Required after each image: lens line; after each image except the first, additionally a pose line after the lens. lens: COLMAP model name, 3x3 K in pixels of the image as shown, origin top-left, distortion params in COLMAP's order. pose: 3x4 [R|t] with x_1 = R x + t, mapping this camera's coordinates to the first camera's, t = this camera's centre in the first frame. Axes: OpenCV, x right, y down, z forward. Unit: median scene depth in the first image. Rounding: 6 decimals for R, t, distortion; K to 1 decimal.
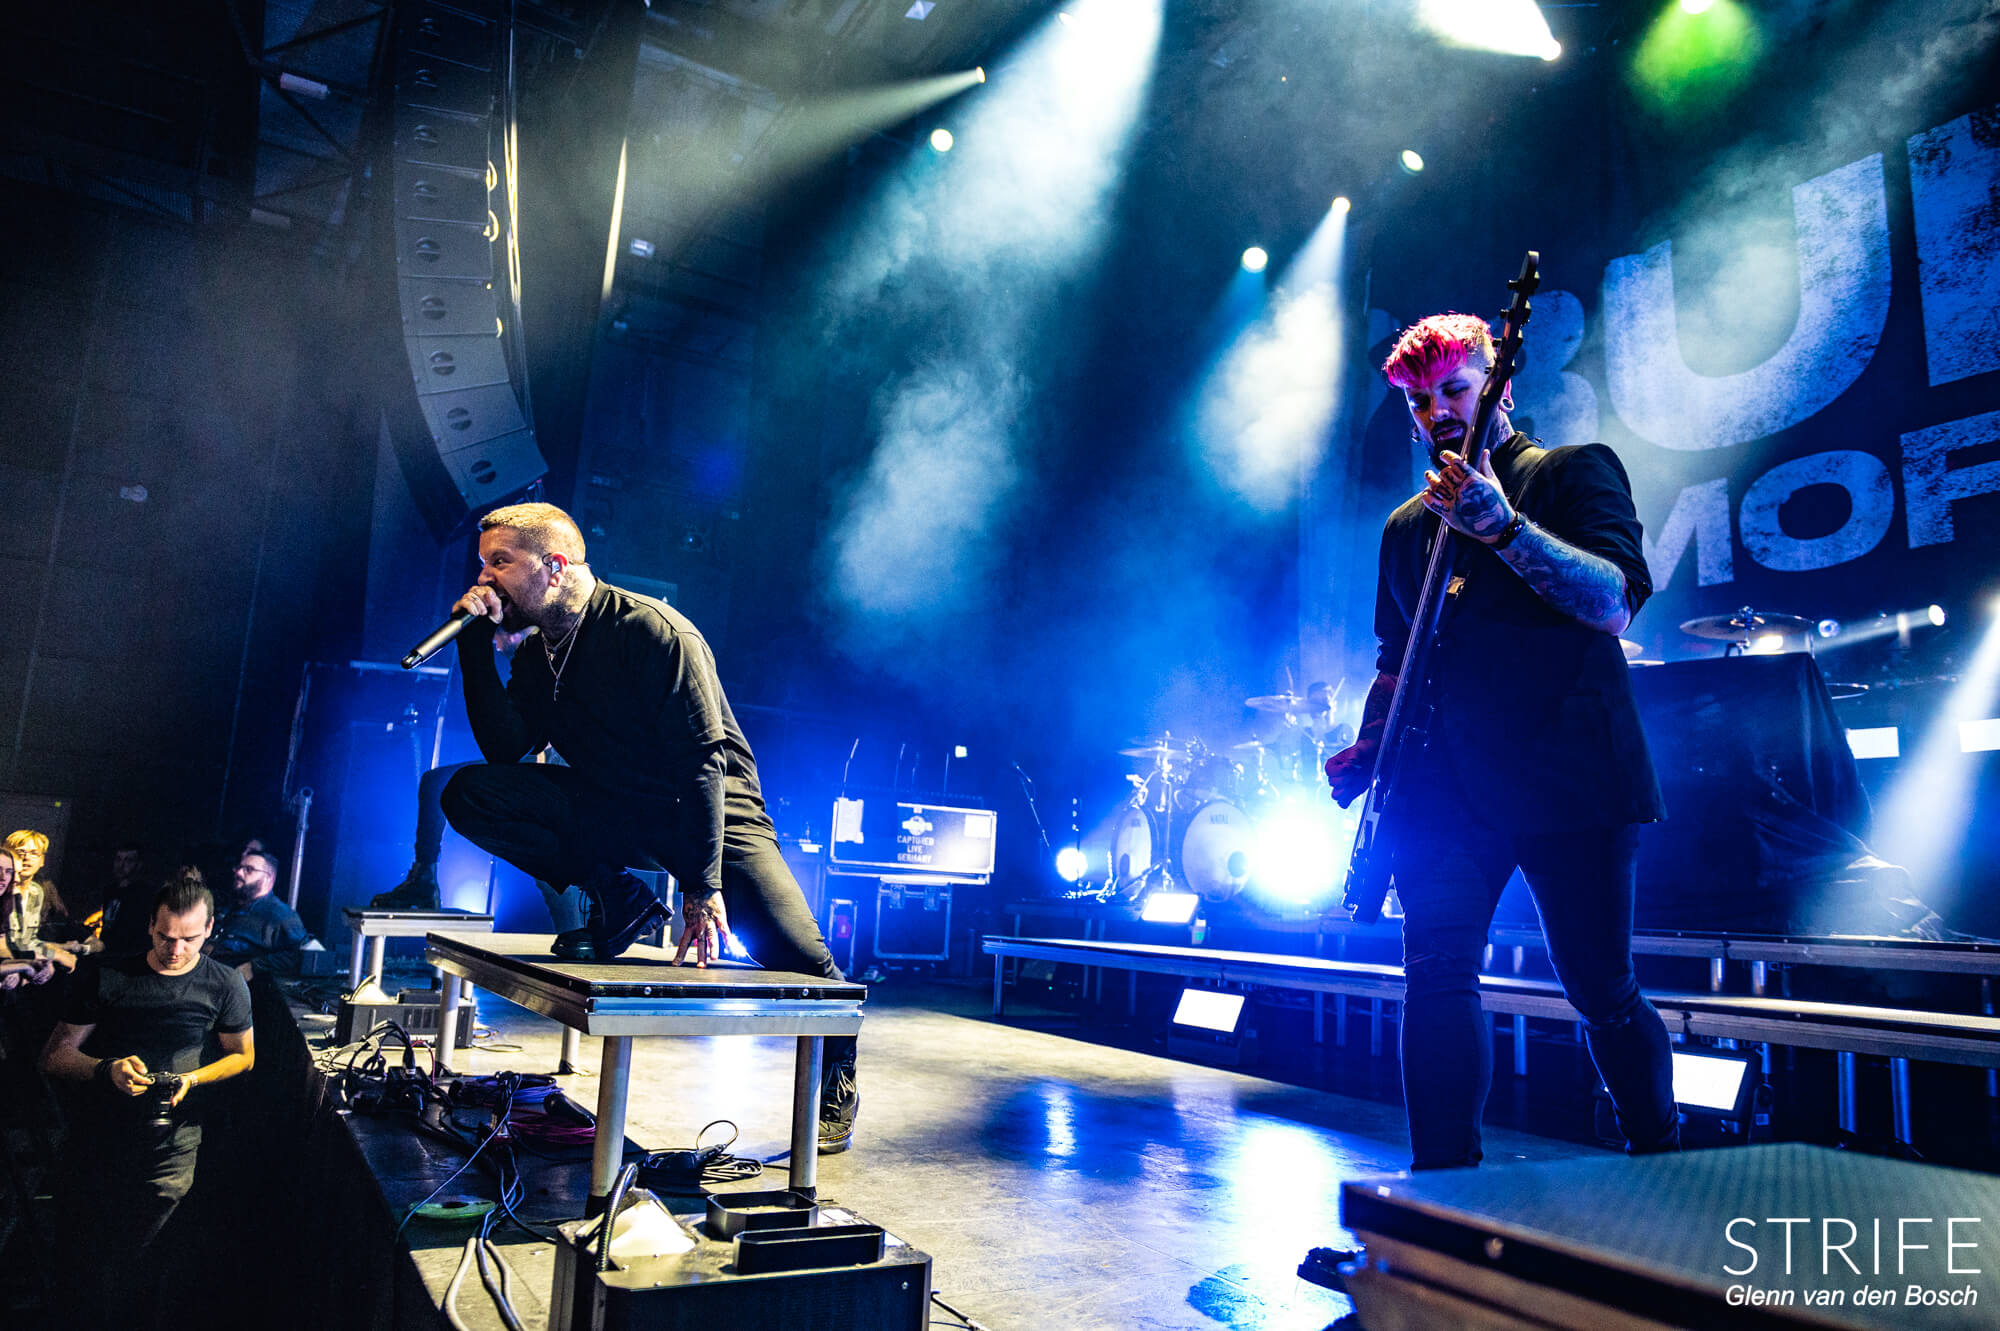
lens RADIAL K [[1335.7, 0, 1000.7], [0, 1335.7, 646.7], [0, 0, 1]] dist [-0.008699, -0.007870]
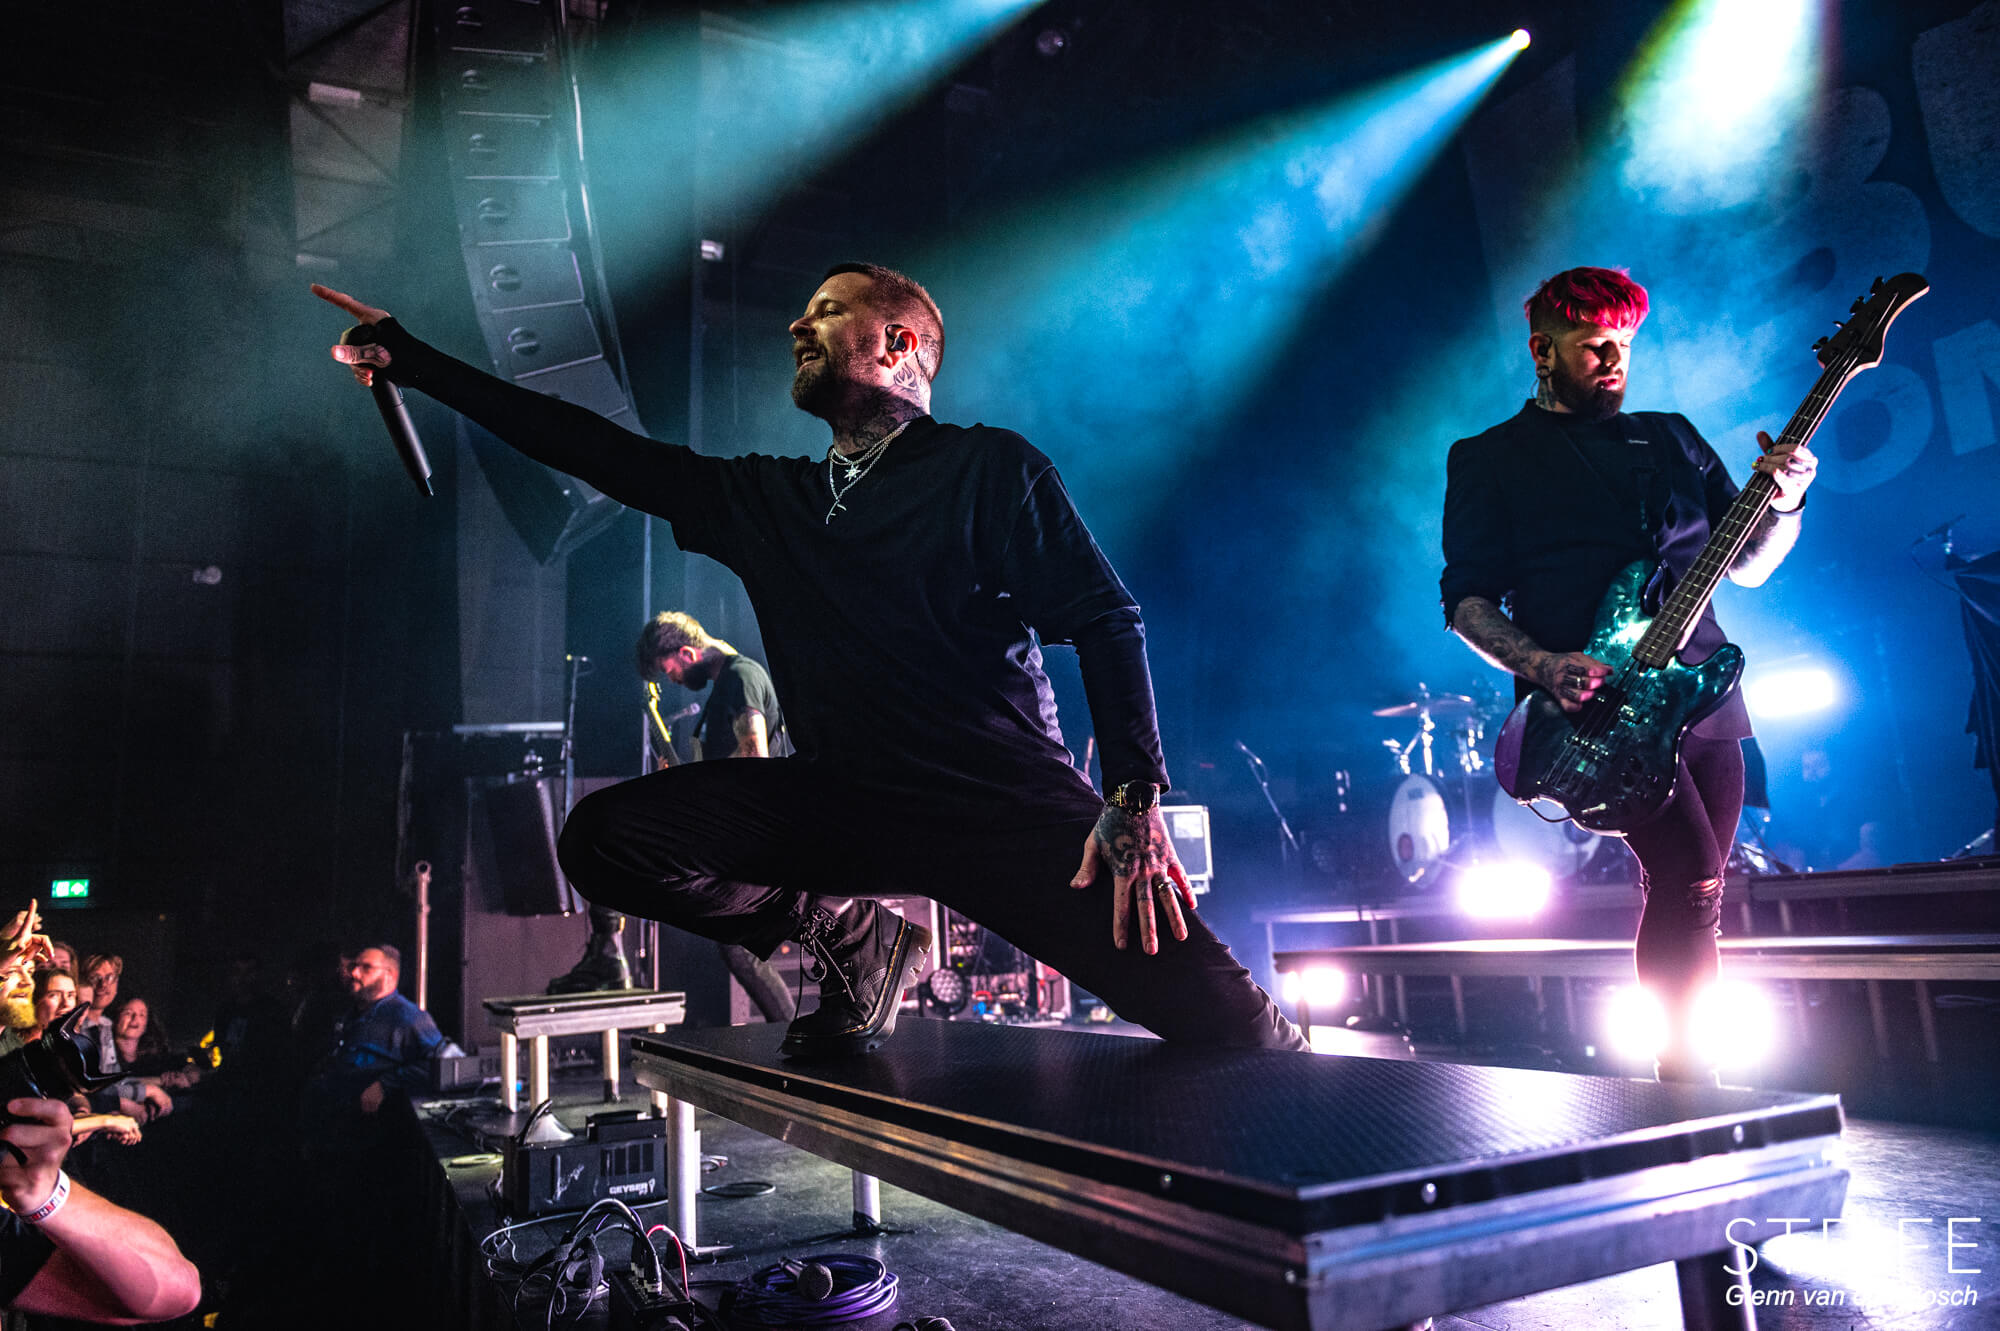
lens RADIAL K [[1335.7, 0, 1000.7], [0, 1335.7, 644.5], [0, 0, 1]] dist [-0.008699, -0.007870]
pose [[0.991413, -0.118177, -0.055983, -0.110941], [0.117151, 0.992886, -0.021271, 0.034918], [0.058098, 0.014530, 0.998205, 0.207420]]
